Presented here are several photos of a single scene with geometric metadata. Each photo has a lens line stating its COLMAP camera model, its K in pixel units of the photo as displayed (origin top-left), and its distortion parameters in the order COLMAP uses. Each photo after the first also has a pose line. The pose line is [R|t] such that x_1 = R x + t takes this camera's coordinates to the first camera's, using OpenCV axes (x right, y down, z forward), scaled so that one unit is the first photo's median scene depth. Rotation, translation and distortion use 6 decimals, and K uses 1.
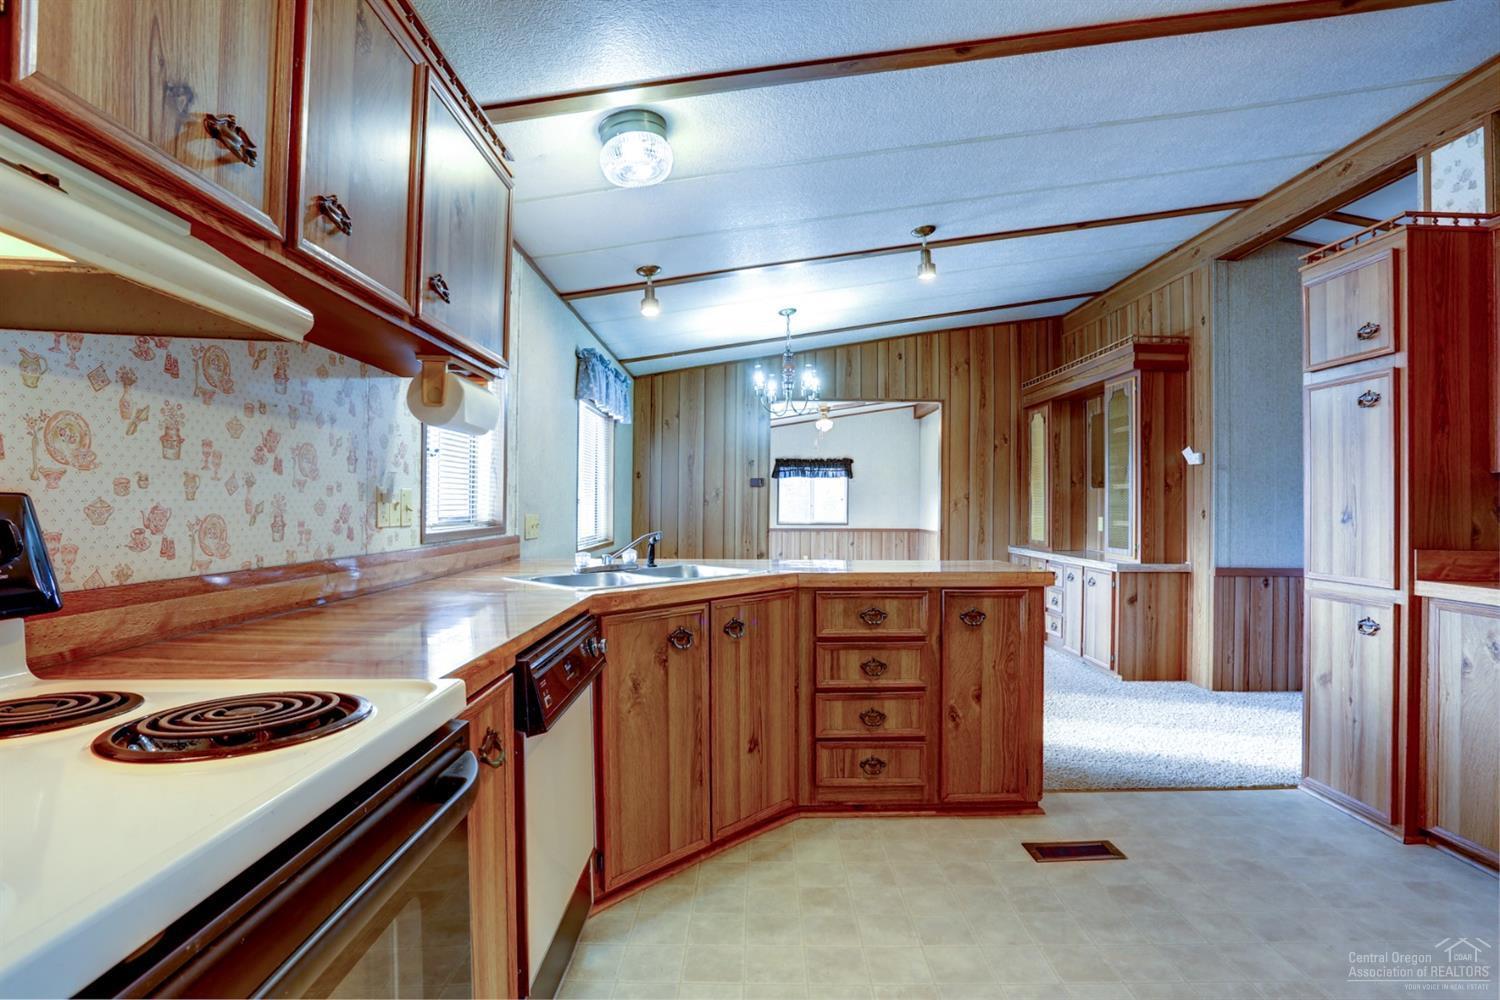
lens RADIAL K [[720.3, 0, 758.8], [0, 720.3, 500.4], [0, 0, 1]] dist [-0.078841, 0.030688]
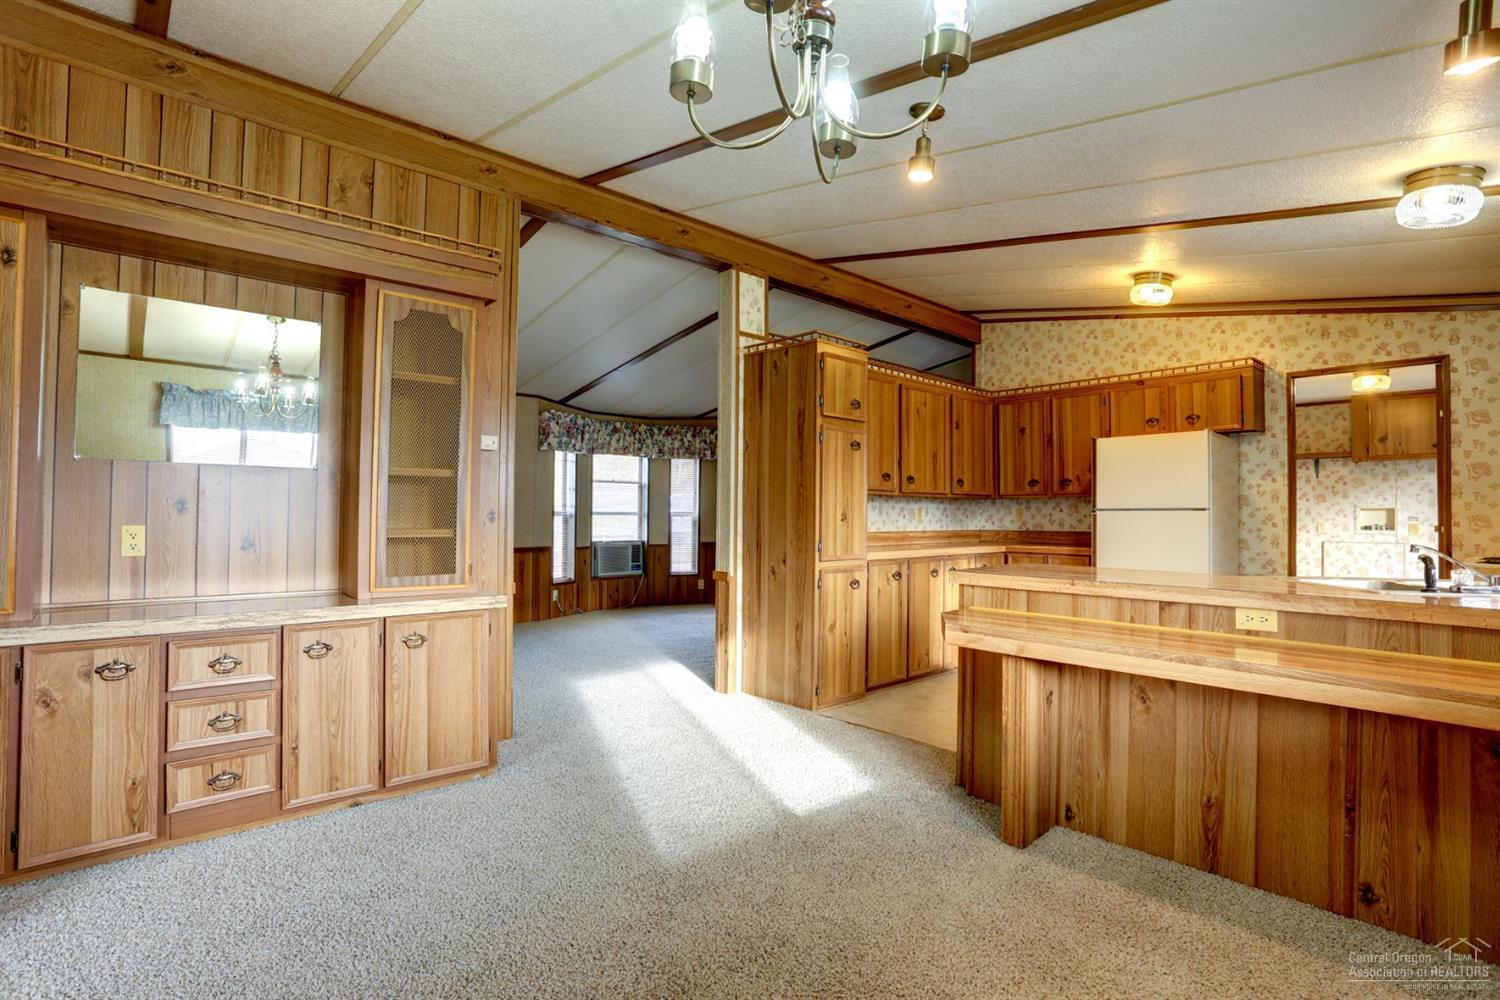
lens RADIAL K [[720.3, 0, 758.8], [0, 720.3, 500.4], [0, 0, 1]] dist [-0.078841, 0.030688]
pose [[-0.660806, -0.000109, 0.750557, -0.419158], [-0.018582, 0.999696, -0.016215, 0.027707], [-0.750327, -0.024662, -0.660607, 3.902795]]
